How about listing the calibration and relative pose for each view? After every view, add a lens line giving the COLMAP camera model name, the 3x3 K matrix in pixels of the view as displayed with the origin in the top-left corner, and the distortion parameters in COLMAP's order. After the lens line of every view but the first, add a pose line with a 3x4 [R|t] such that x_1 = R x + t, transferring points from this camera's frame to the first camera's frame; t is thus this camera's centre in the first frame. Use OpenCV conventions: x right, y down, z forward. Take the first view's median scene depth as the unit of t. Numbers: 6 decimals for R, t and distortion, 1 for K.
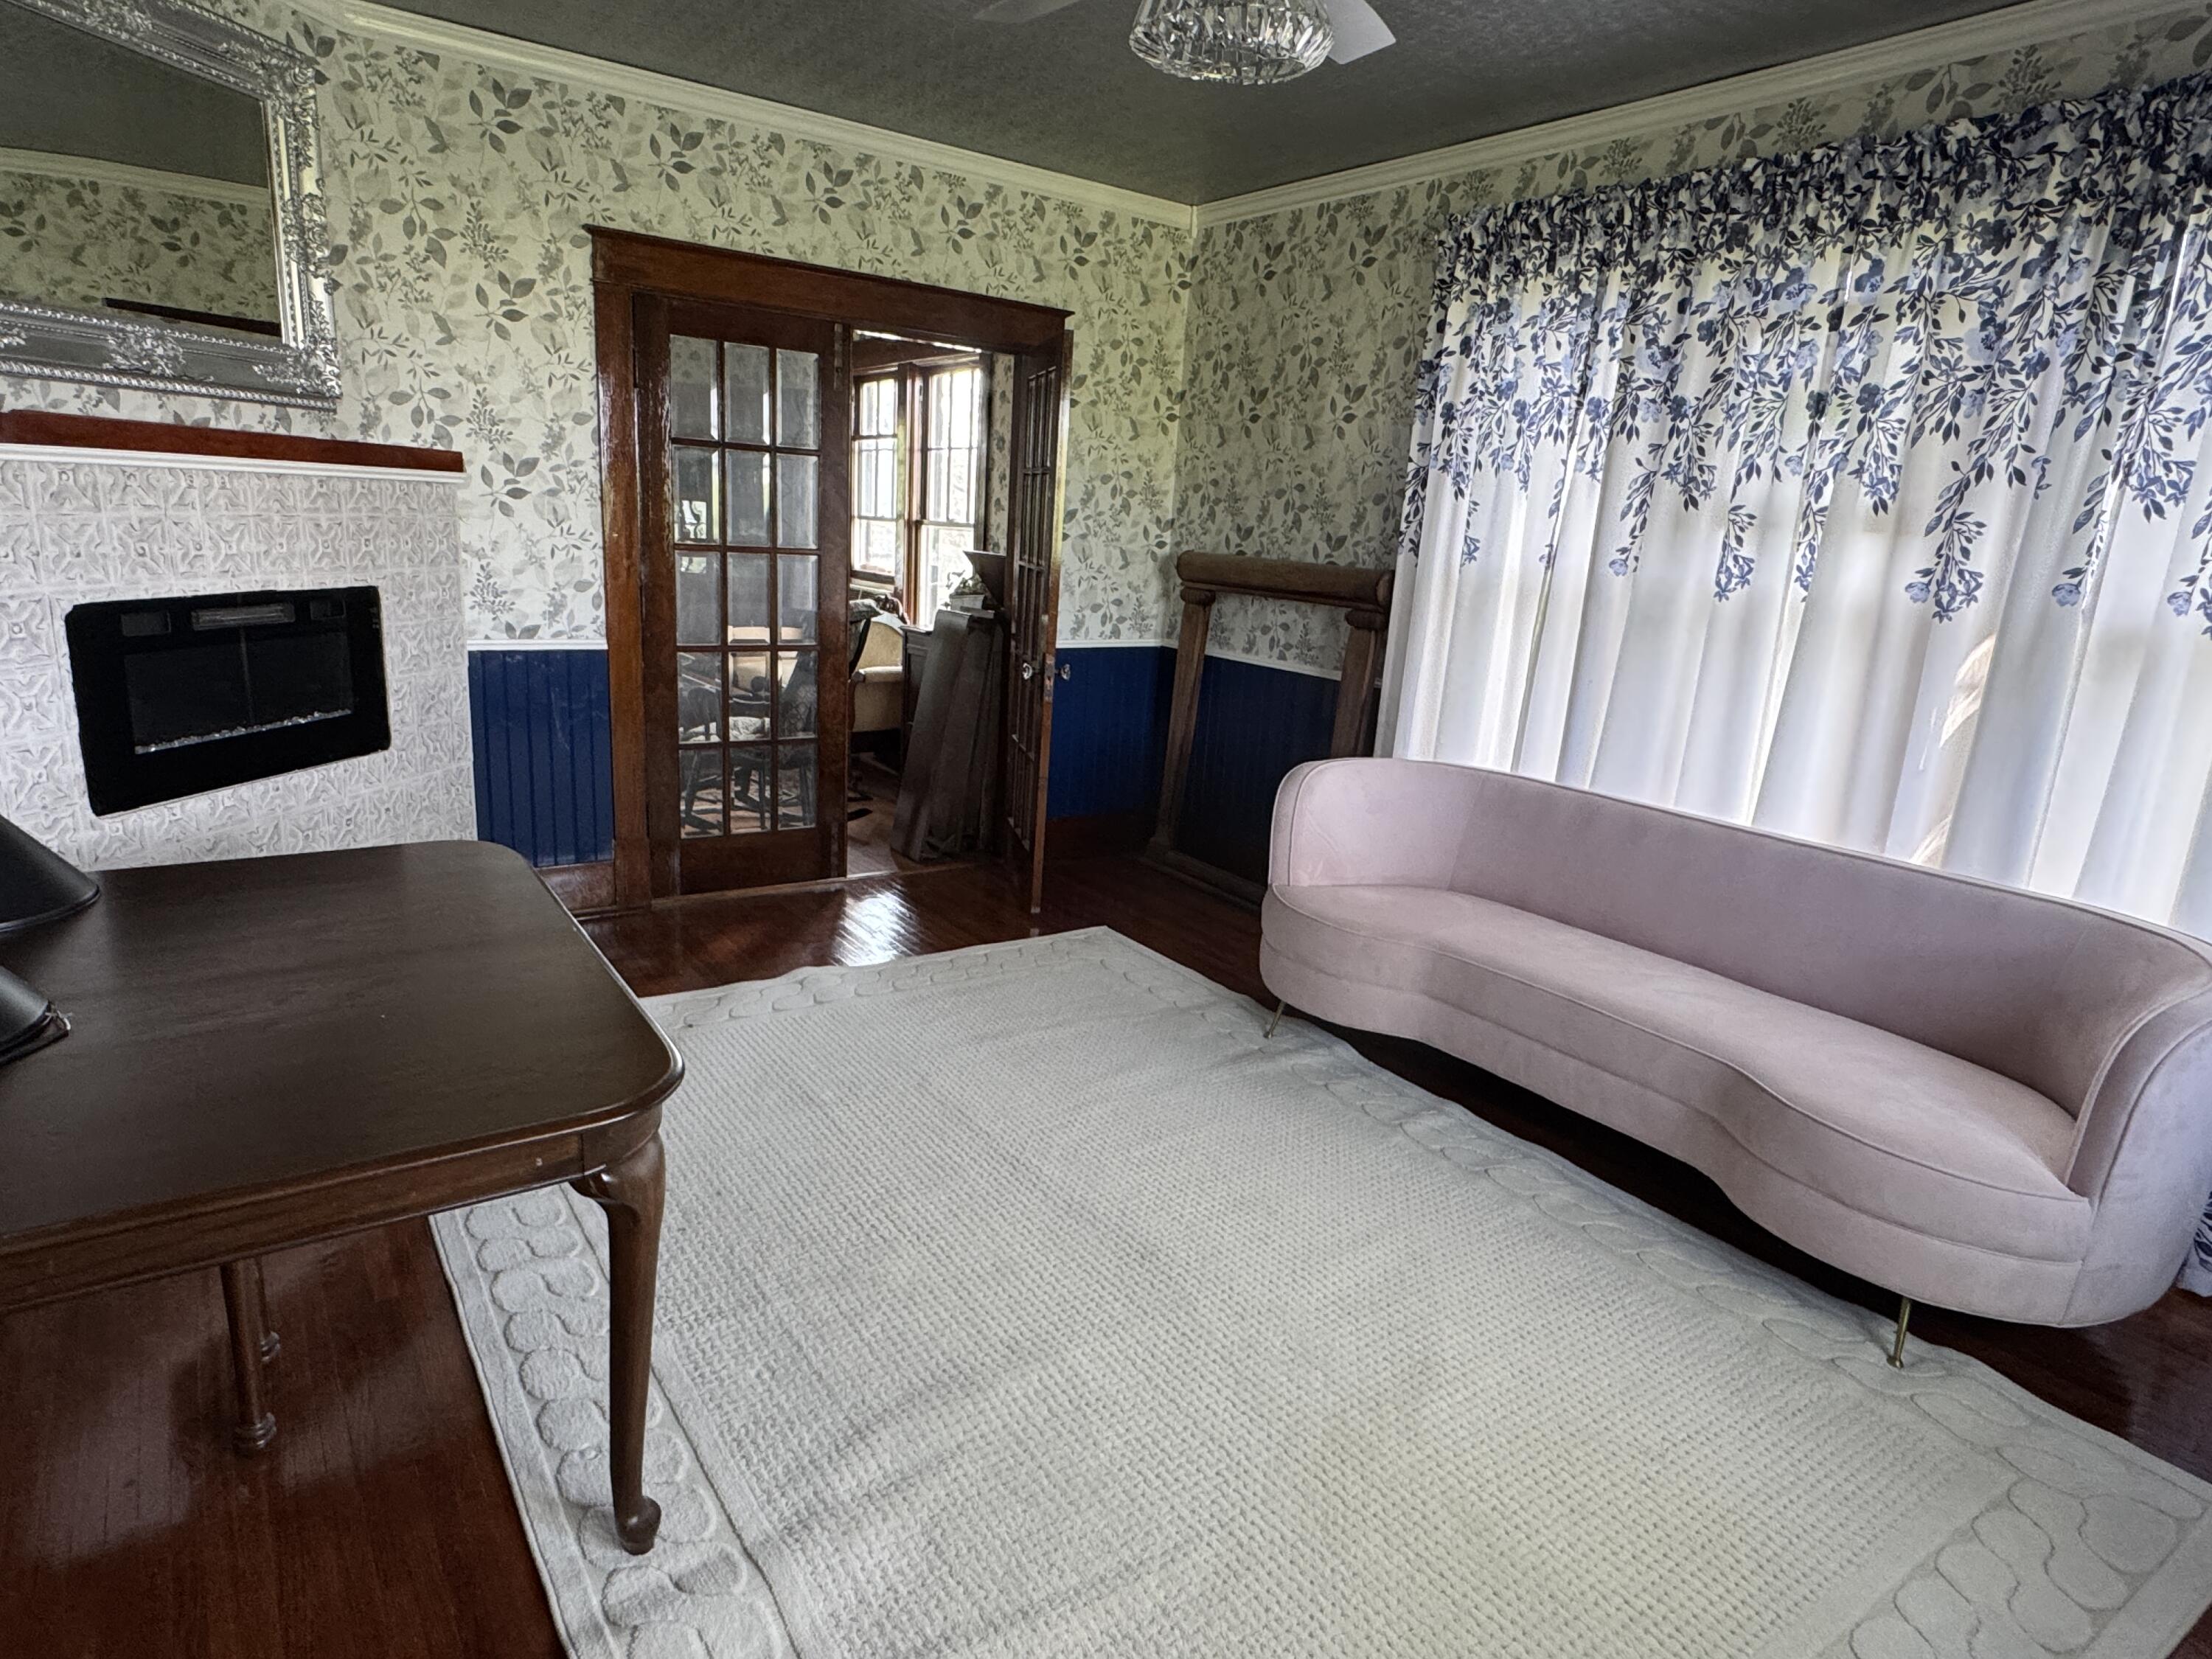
lens RADIAL K [[1277.0, 0, 1090.7], [0, 1277.0, 837.2], [0, 0, 1]] dist [-0.001071, 0.000458]
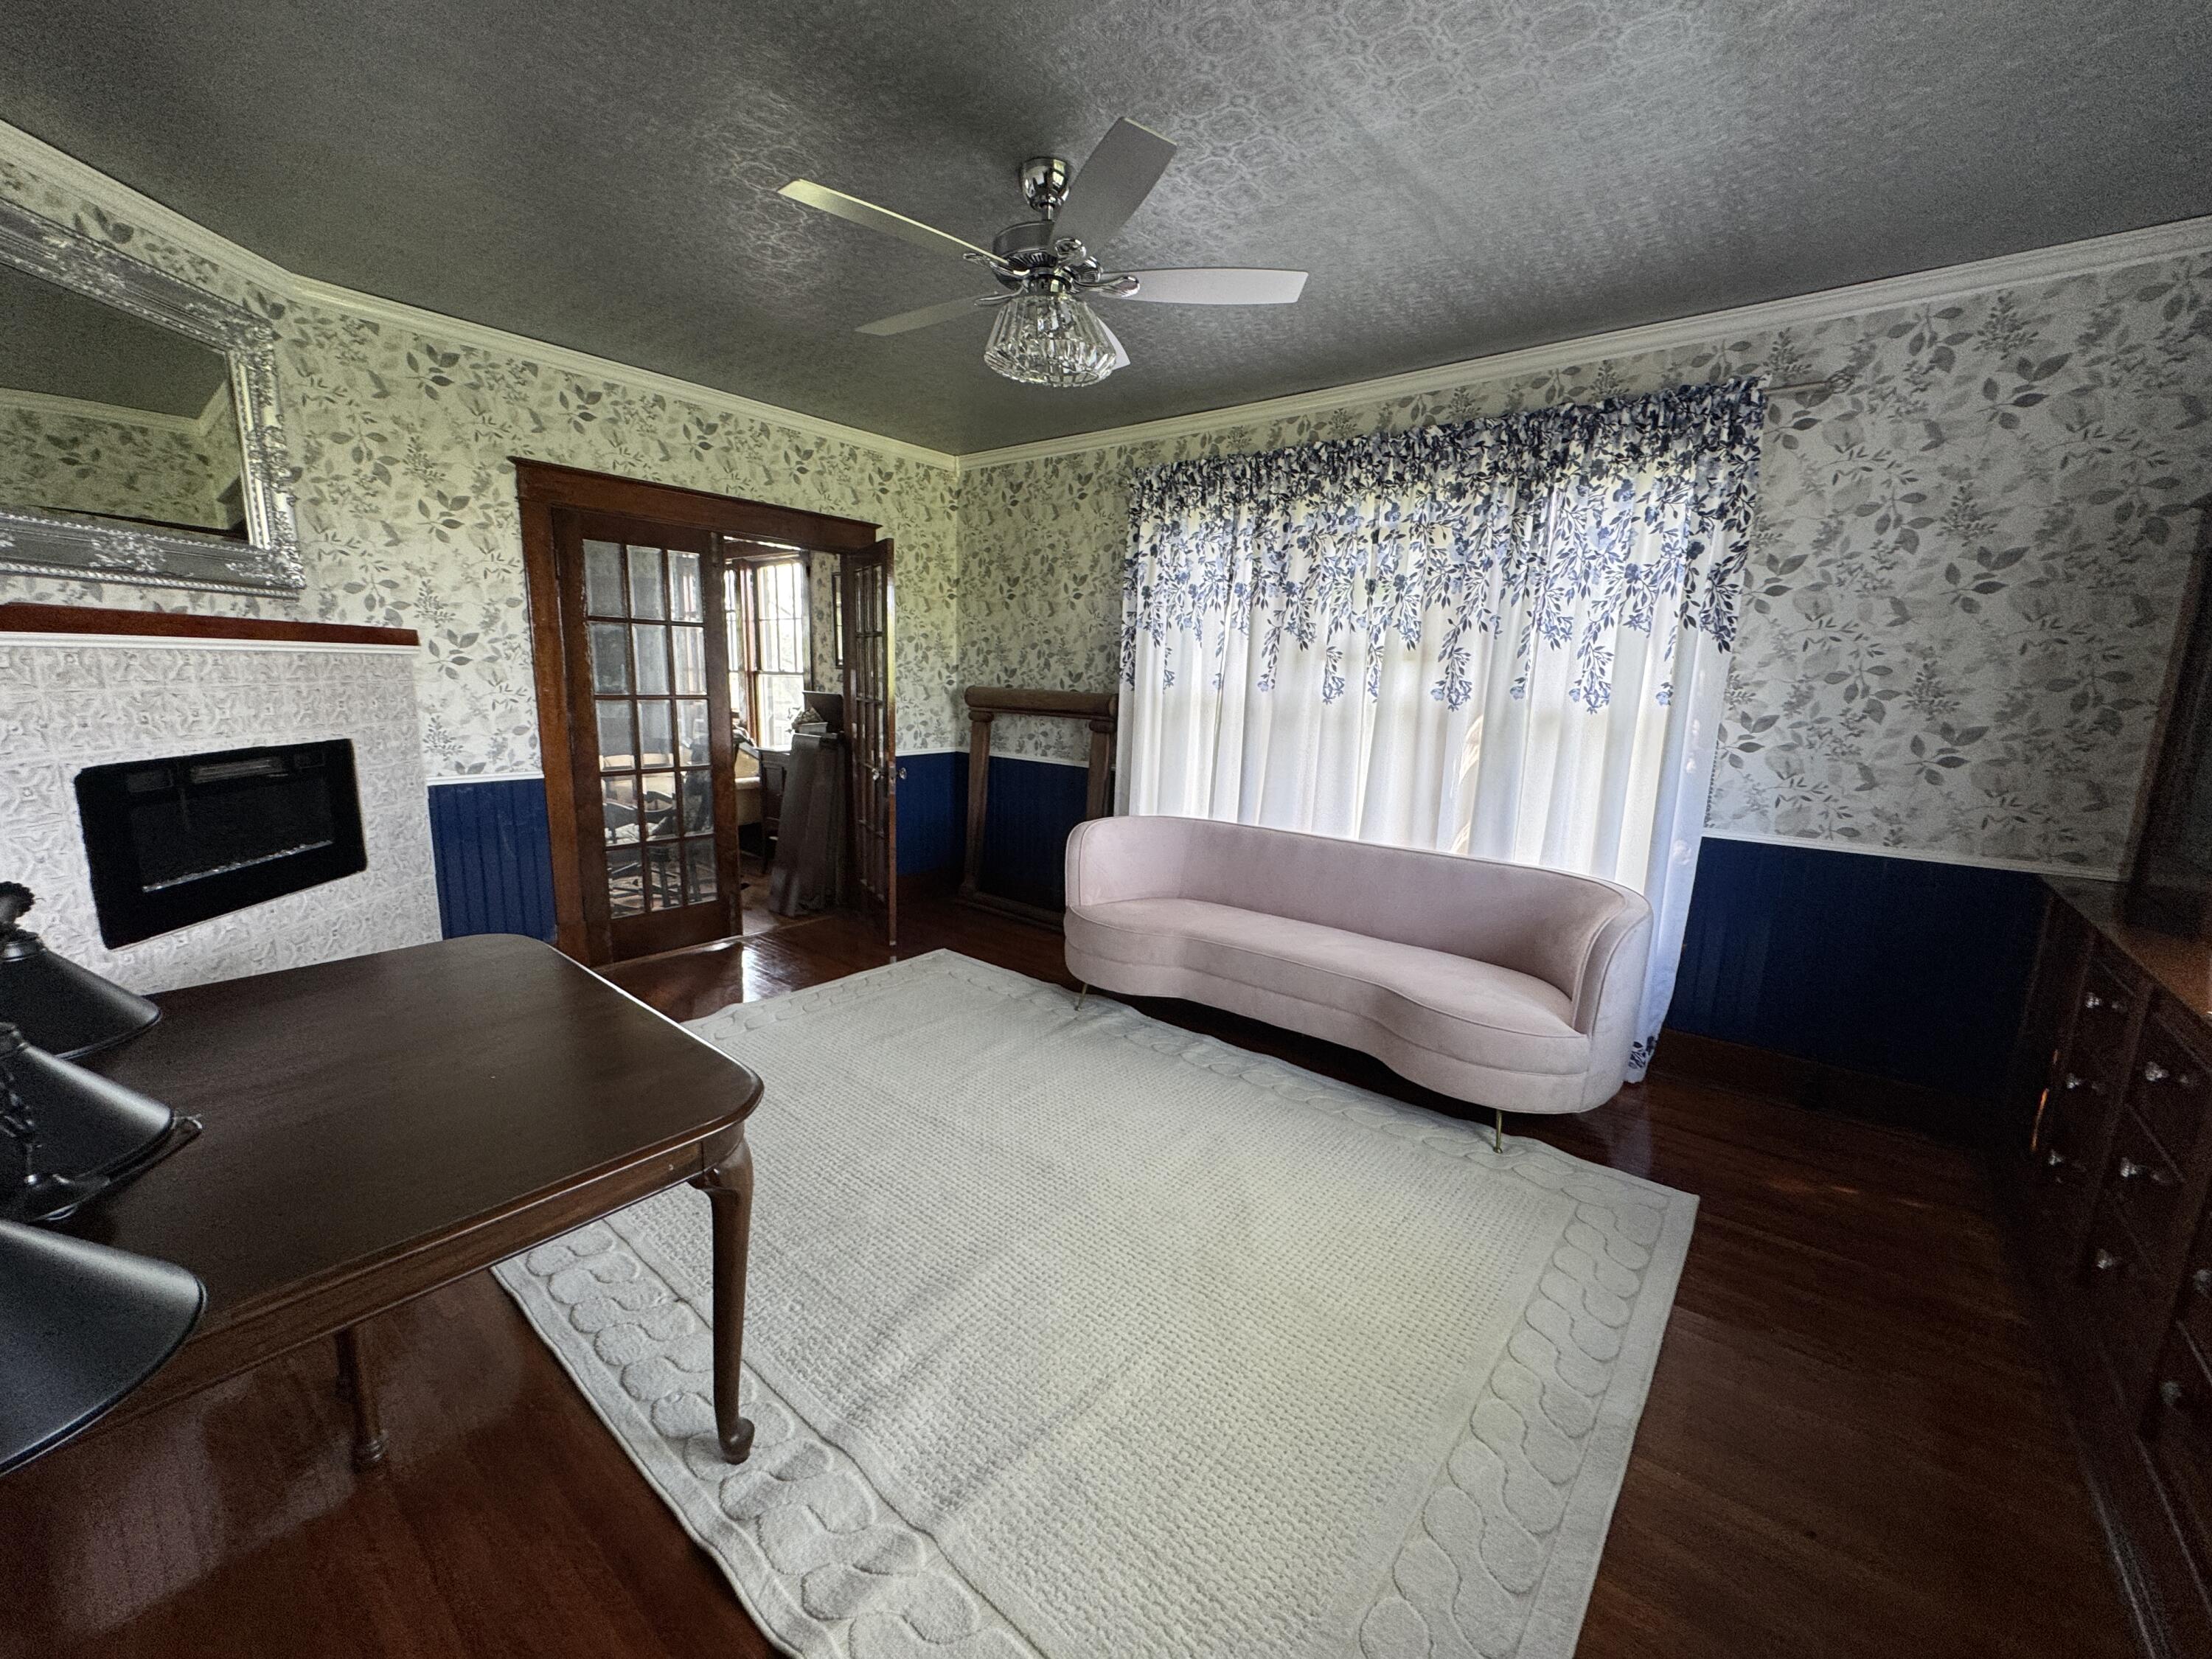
lens RADIAL K [[884.0, 0, 1101.2], [0, 884.0, 830.3], [0, 0, 1]] dist [-0.002914, 0.000646]
pose [[0.960226, -0.080168, 0.267467, -0.097878], [0.094969, 0.994558, -0.042845, -0.003686], [-0.262576, 0.066542, 0.962614, -0.003512]]
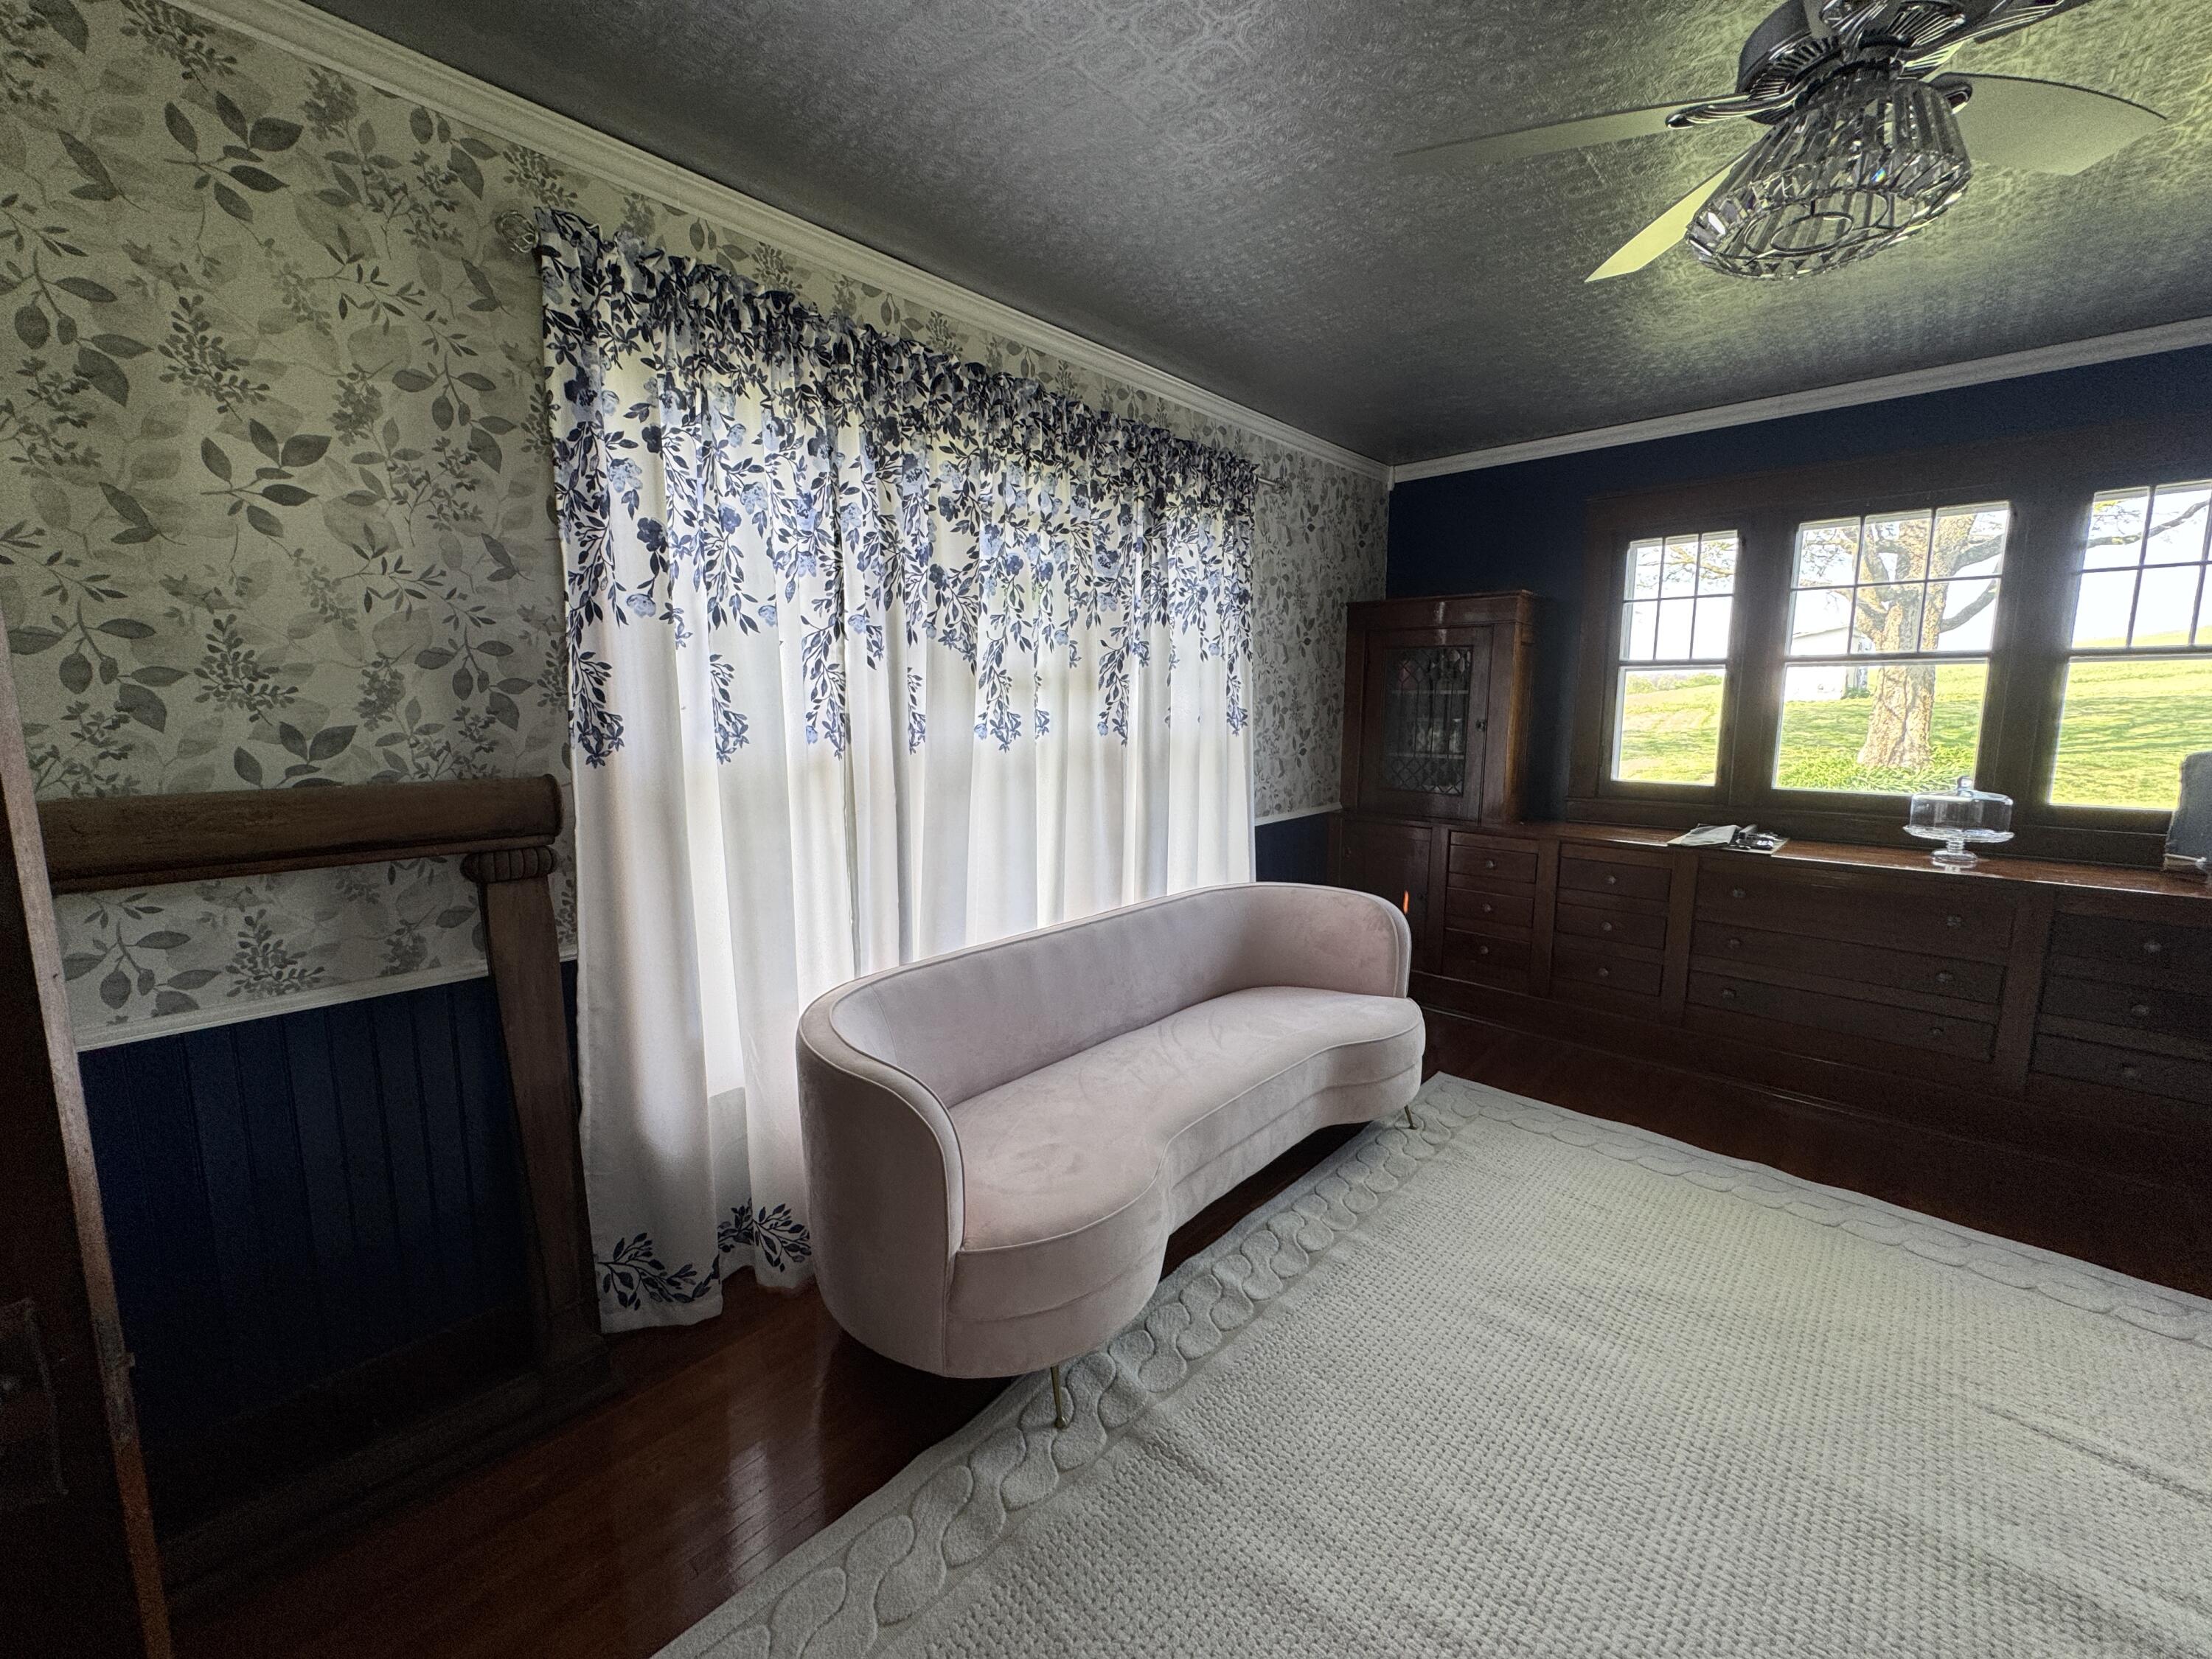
lens RADIAL K [[884.0, 0, 1108.0], [0, 884.0, 822.2], [0, 0, 1]] dist [-0.002914, 0.000646]
pose [[-0.223890, -0.191161, 0.955683, -0.285650], [0.223377, 0.944409, 0.241237, -0.288298], [-0.948671, 0.267488, -0.168742, 1.035143]]
